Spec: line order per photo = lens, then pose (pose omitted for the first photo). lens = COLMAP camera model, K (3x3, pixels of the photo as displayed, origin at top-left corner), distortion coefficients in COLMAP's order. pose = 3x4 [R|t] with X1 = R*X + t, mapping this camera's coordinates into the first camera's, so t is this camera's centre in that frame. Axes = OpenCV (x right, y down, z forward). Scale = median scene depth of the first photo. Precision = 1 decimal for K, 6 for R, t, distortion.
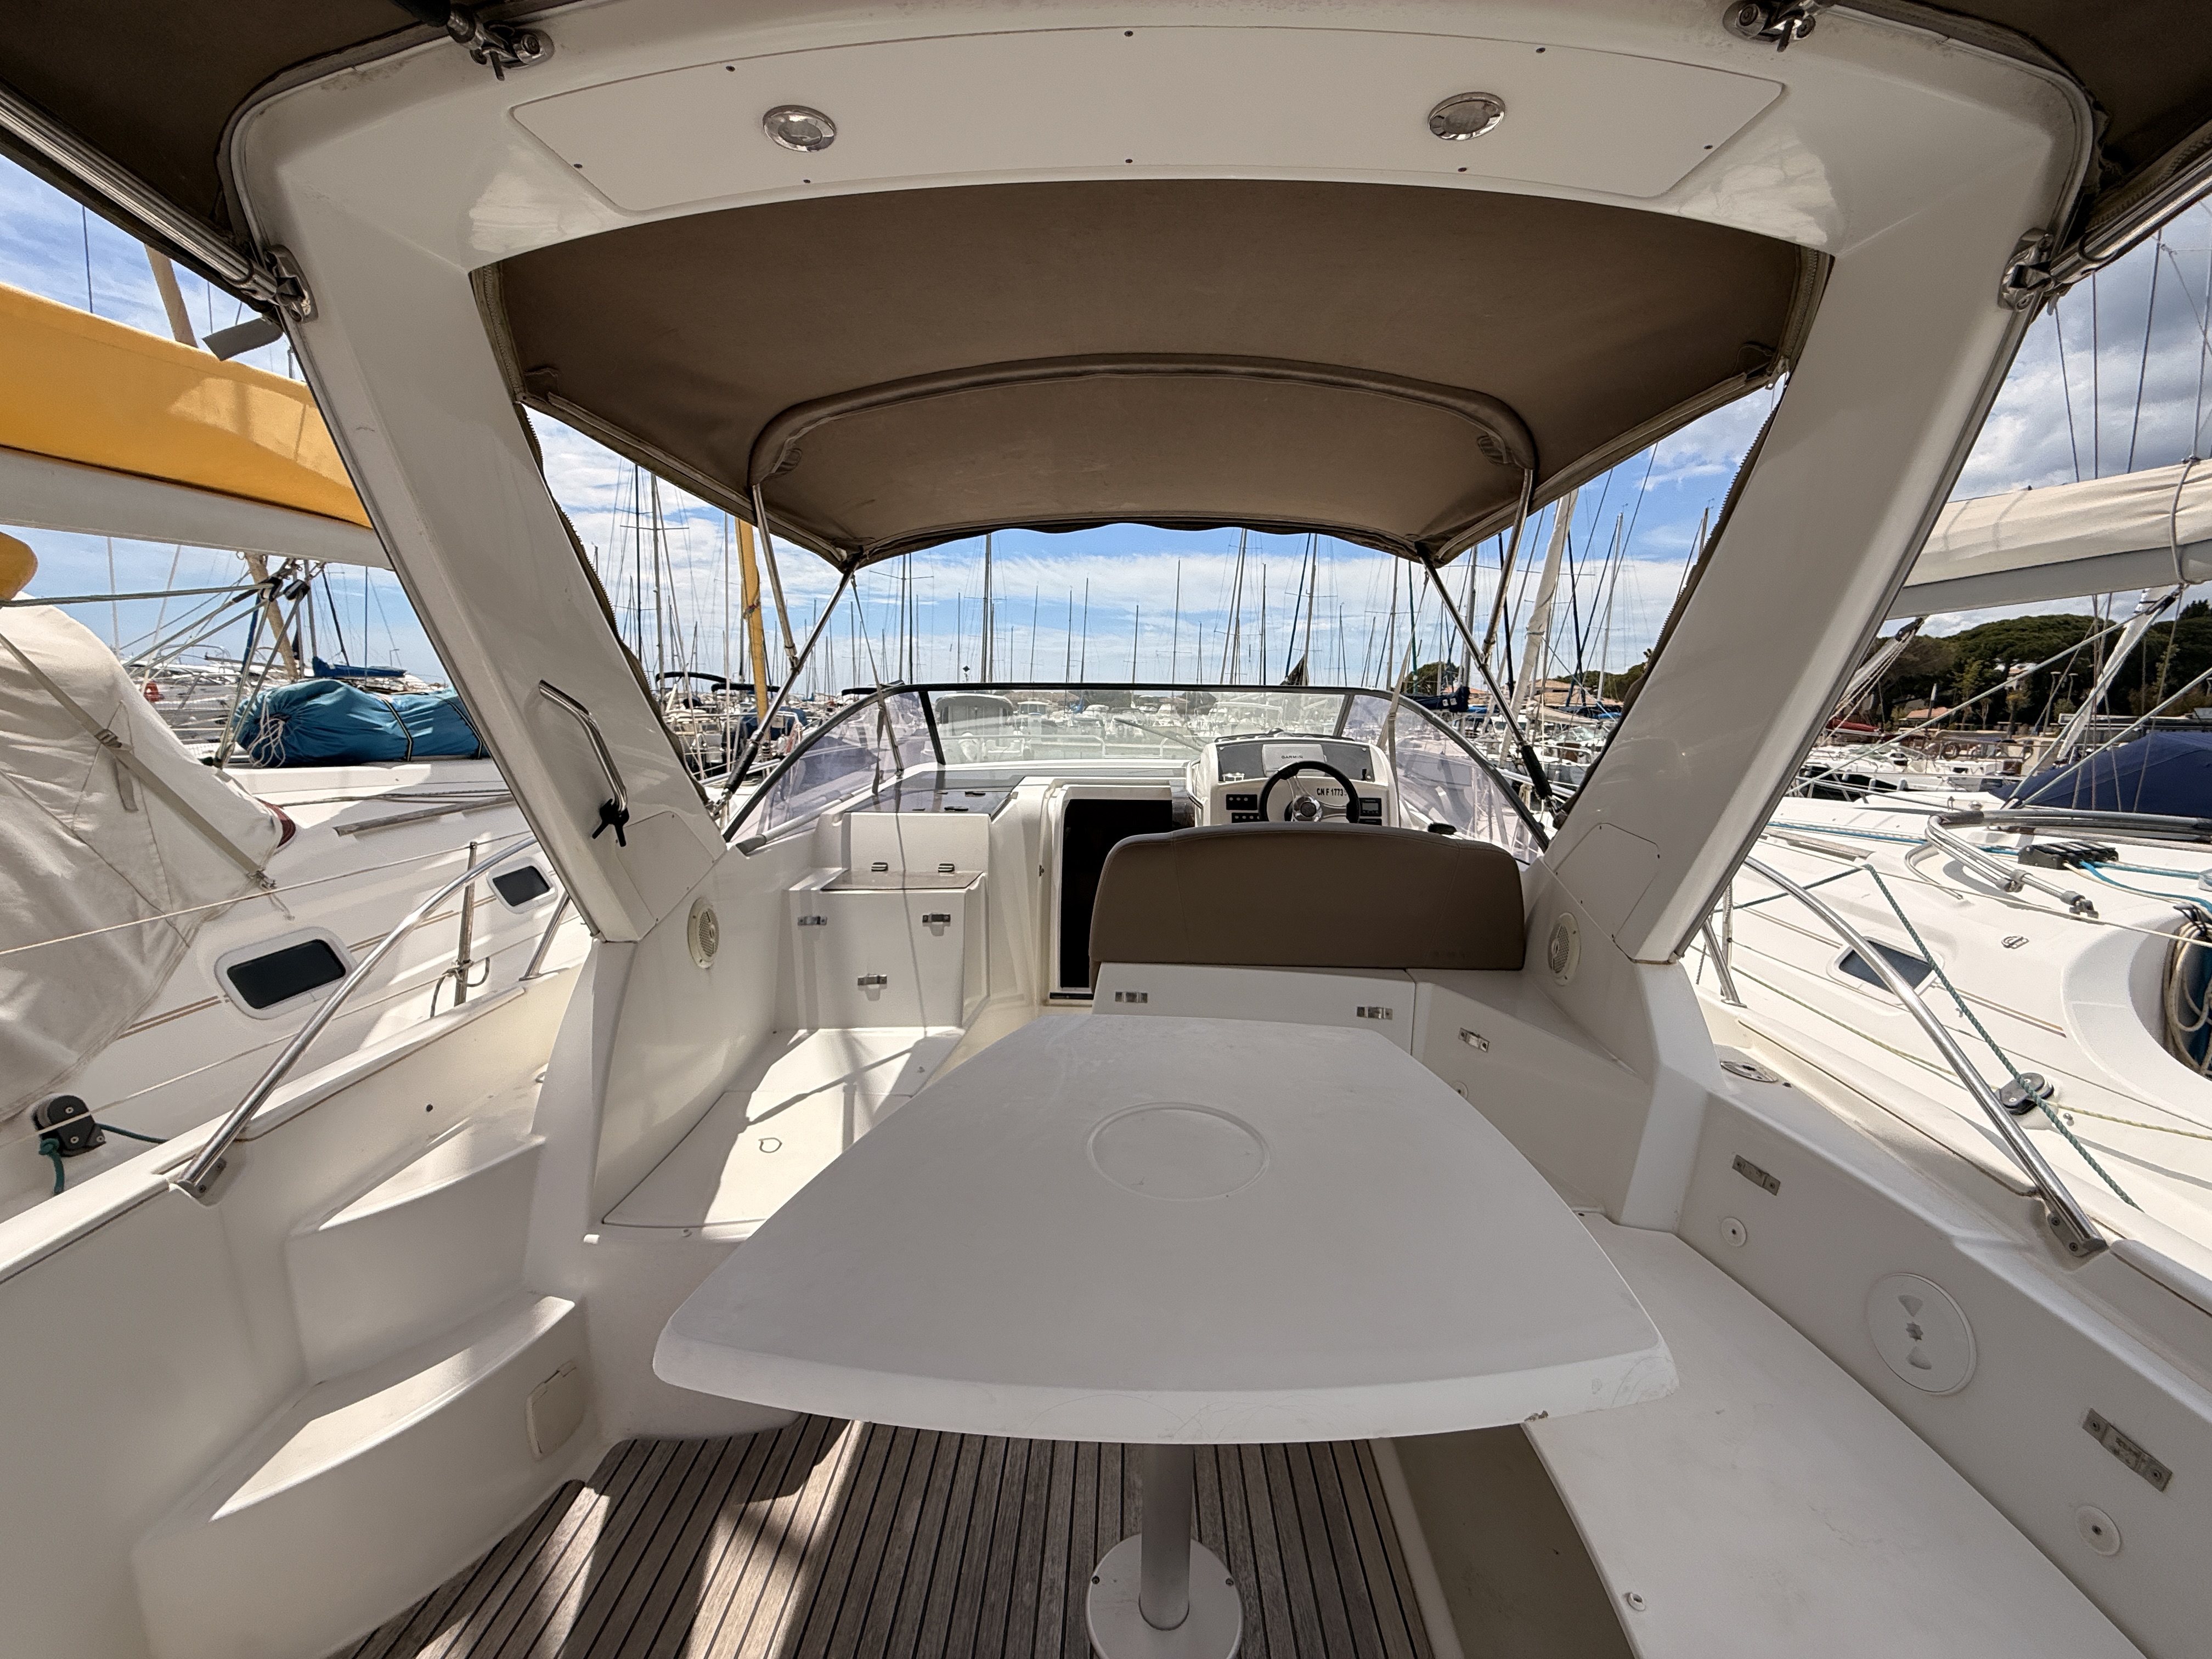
lens RADIAL K [[882.5, 0, 1096.8], [0, 882.5, 835.8], [0, 0, 1]] dist [0.002006, -0.000166]
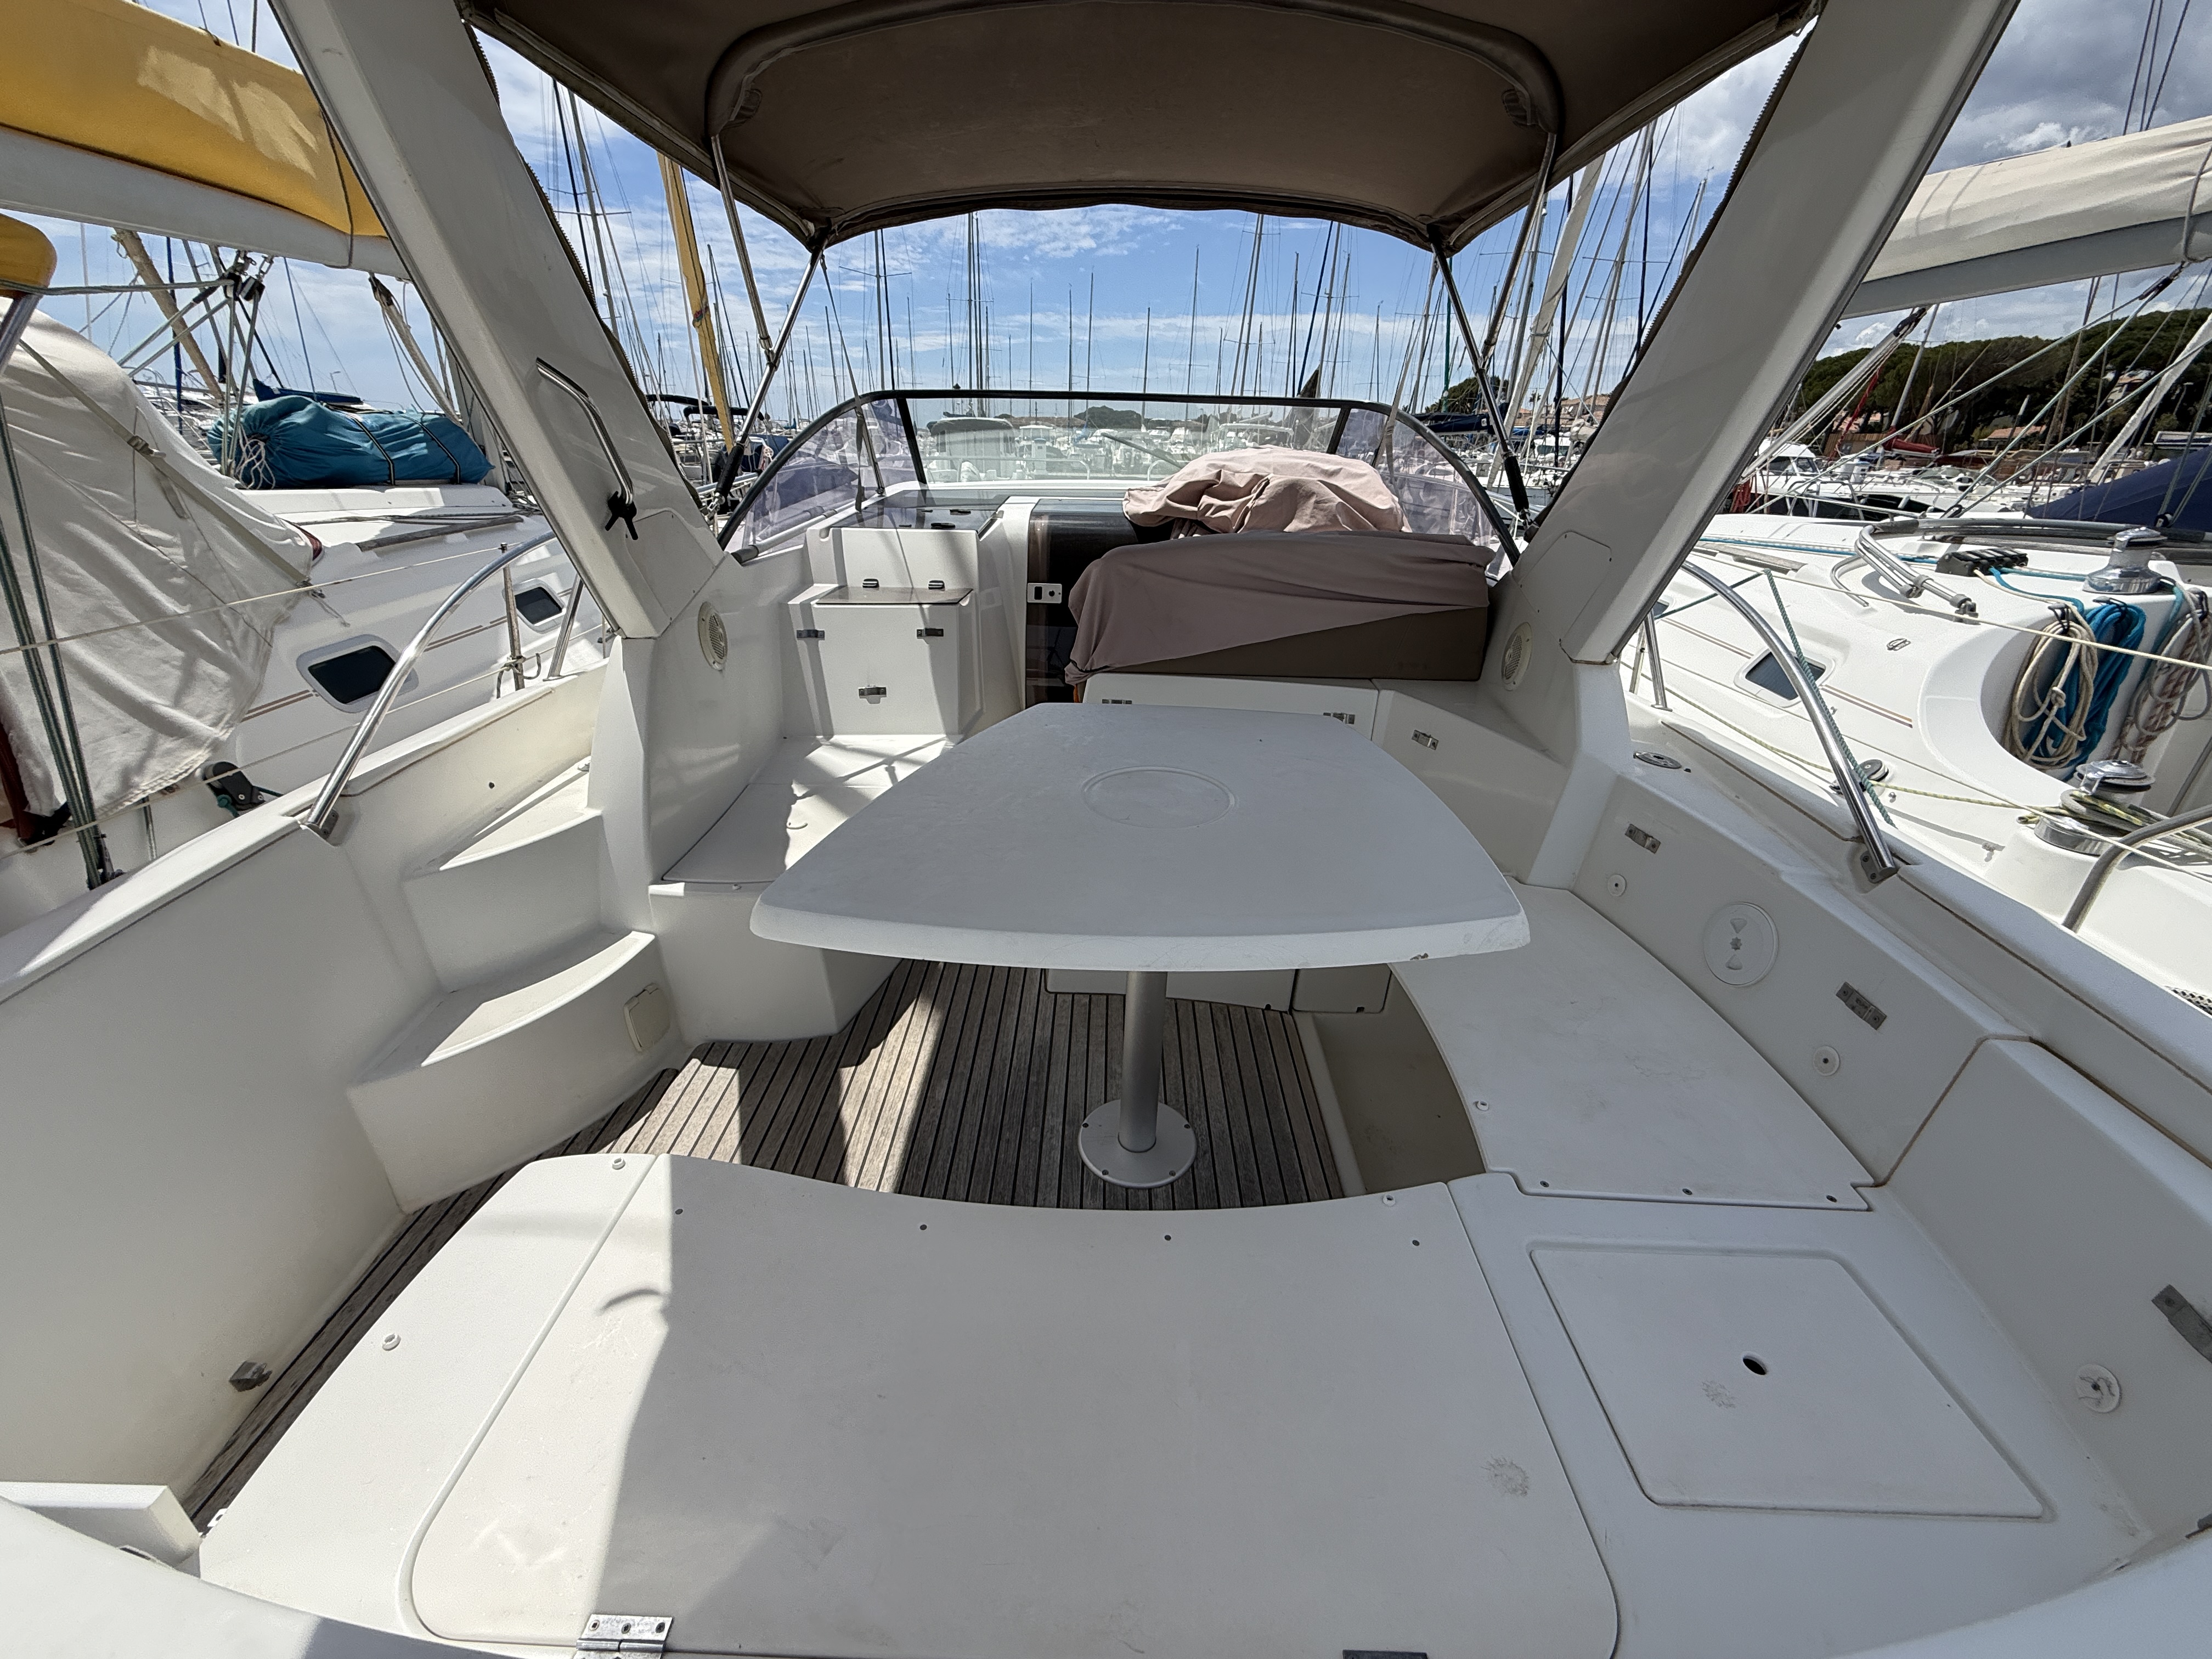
lens RADIAL K [[882.5, 0, 1096.8], [0, 882.5, 835.8], [0, 0, 1]] dist [0.002006, -0.000166]
pose [[0.999752, 0.003210, 0.022027, -0.010513], [-0.009187, 0.960831, 0.276983, 0.047351], [-0.020275, -0.277117, 0.960622, -0.099619]]
